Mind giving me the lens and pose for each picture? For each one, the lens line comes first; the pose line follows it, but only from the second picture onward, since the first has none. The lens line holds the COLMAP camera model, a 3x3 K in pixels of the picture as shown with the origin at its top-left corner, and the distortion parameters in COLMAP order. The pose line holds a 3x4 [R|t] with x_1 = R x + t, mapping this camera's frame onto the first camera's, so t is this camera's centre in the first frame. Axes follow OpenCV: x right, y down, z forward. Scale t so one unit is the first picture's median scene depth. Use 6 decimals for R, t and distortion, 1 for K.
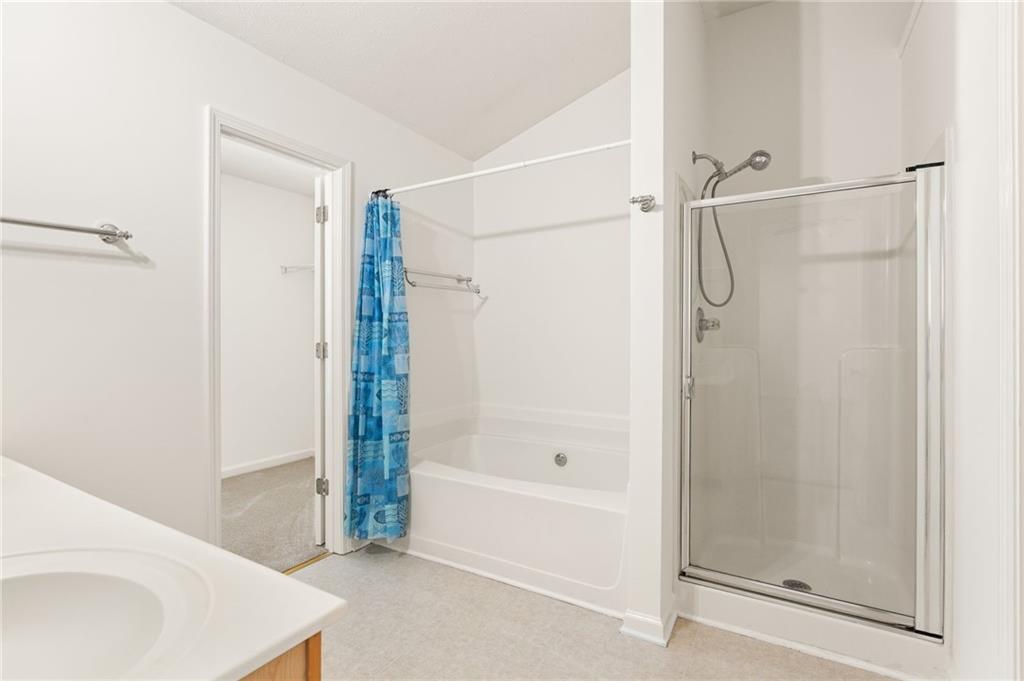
lens RADIAL K [[472.5, 0, 512.0], [0, 472.5, 340.5], [0, 0, 1]] dist [-0.000577, -0.000016]
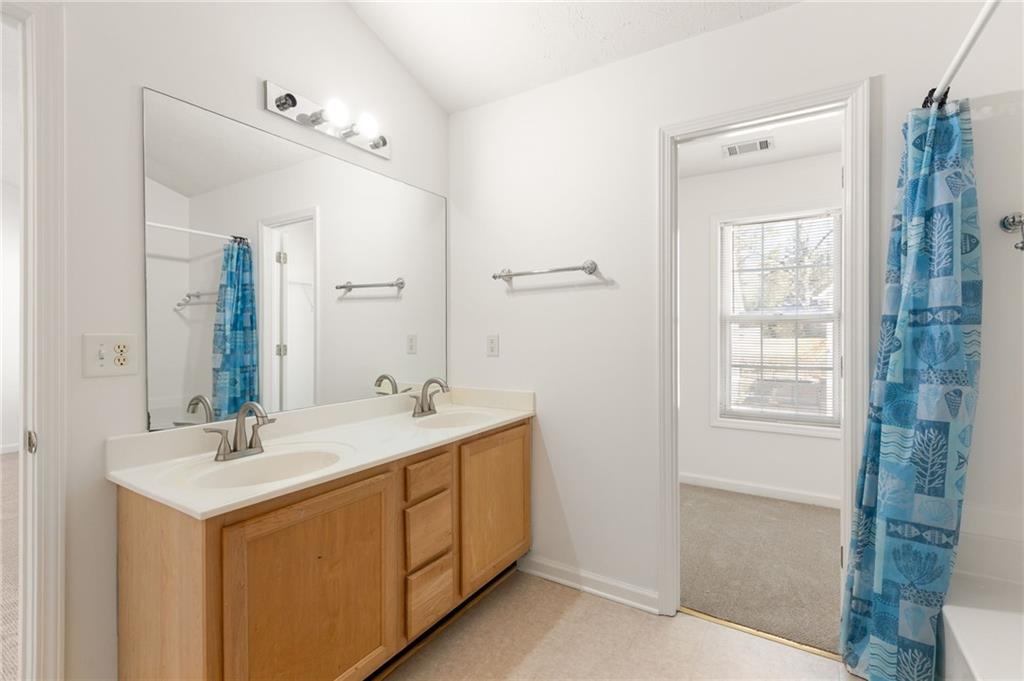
lens RADIAL K [[472.5, 0, 512.0], [0, 472.5, 340.5], [0, 0, 1]] dist [-0.000577, -0.000016]
pose [[-0.013949, 0.011384, -0.999838, 0.321032], [-0.013269, 0.999845, 0.011569, -0.021722], [0.999815, 0.013428, -0.013796, 0.533169]]
